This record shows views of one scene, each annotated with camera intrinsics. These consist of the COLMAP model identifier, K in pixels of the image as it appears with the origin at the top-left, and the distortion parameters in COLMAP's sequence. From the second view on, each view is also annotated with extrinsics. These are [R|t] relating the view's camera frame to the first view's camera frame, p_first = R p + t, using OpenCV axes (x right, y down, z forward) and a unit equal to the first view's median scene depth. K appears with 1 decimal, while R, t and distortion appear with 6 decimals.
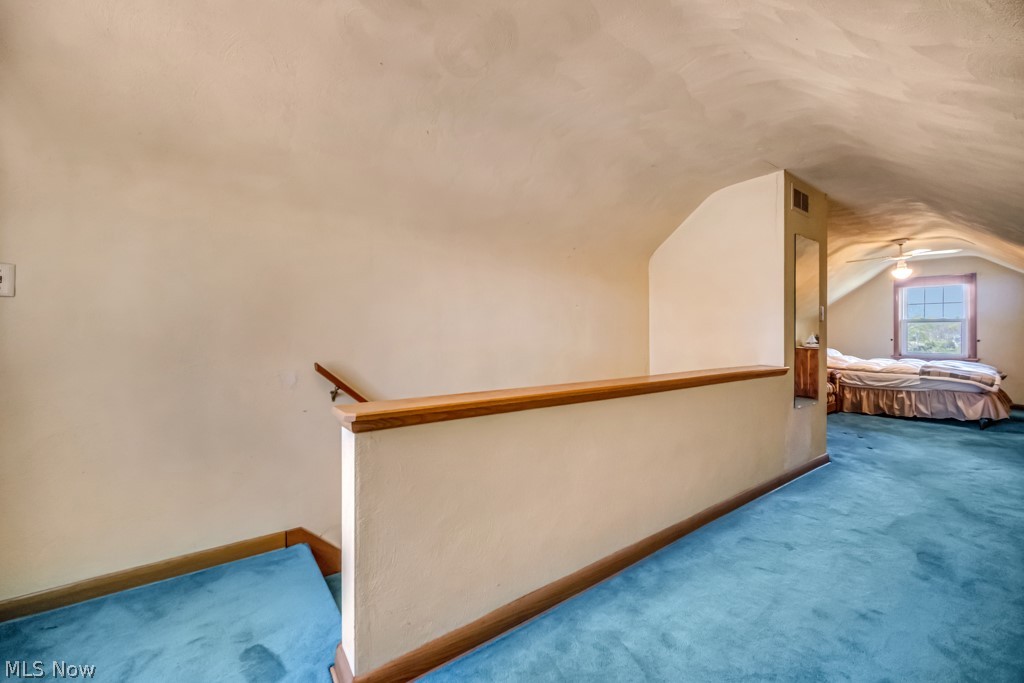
lens RADIAL K [[406.9, 0, 507.5], [0, 406.9, 345.2], [0, 0, 1]] dist [-0.001186, -0.000563]
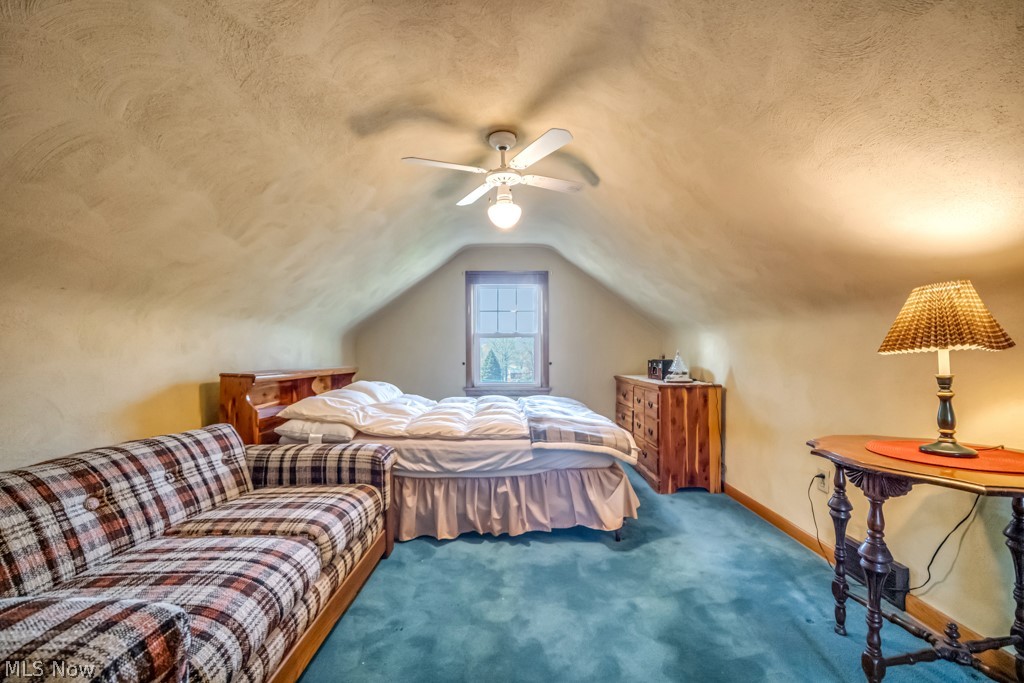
lens RADIAL K [[406.9, 0, 507.5], [0, 406.9, 345.2], [0, 0, 1]] dist [-0.001186, -0.000563]
pose [[0.600484, 0.024972, 0.799247, 0.586066], [0.018483, 0.998812, -0.045094, -0.014490], [-0.799423, 0.041851, 0.599309, 0.694178]]
